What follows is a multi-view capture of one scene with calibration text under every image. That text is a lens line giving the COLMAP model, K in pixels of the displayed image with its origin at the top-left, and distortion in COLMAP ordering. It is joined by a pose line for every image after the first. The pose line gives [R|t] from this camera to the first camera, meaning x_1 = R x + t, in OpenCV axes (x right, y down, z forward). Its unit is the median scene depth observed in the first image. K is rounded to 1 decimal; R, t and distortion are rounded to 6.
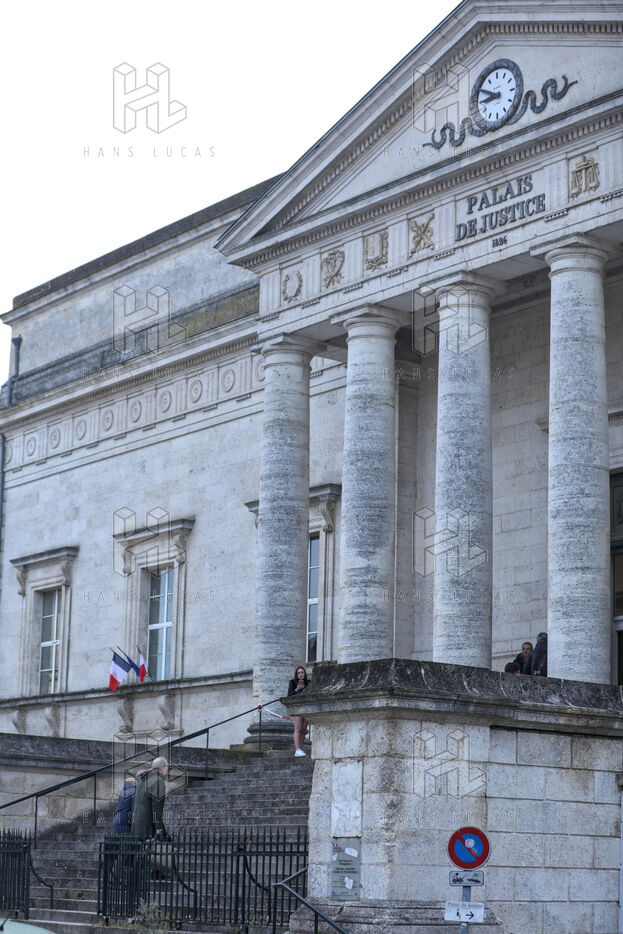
lens RADIAL K [[1926.7, 0, 311.5], [0, 1926.7, 467.0], [0, 0, 1]] dist [-0.296923, -0.162052]
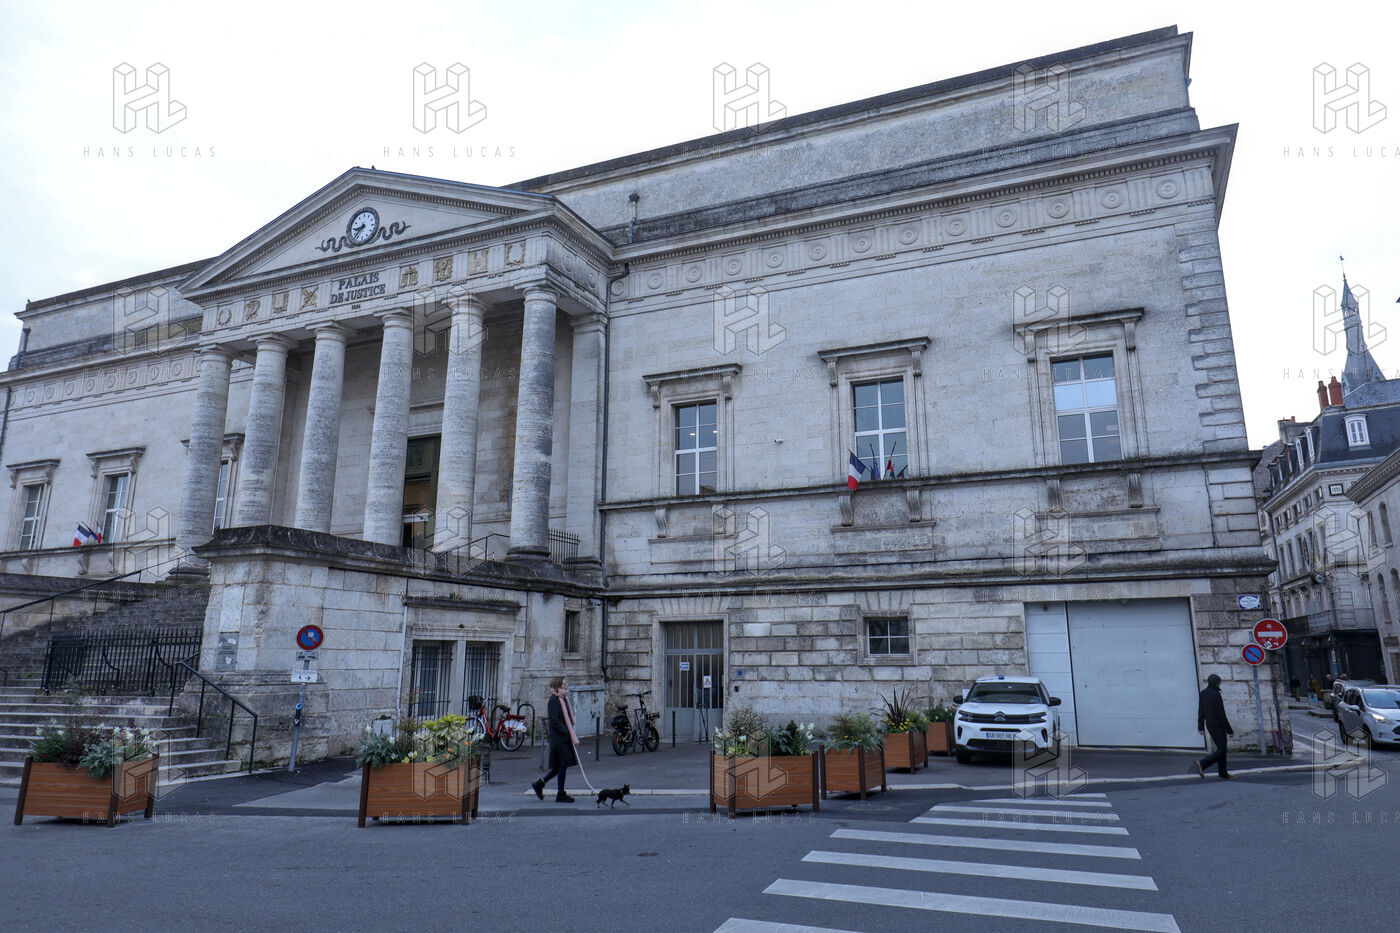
lens RADIAL K [[845.3, 0, 700.0], [0, 845.3, 466.5], [0, 0, 1]] dist [-0.010425, 0.001335]
pose [[0.867887, 0.086500, 0.489172, 0.002241], [-0.078122, 0.996236, -0.037558, 0.038232], [-0.490580, -0.005619, 0.871378, 0.132051]]
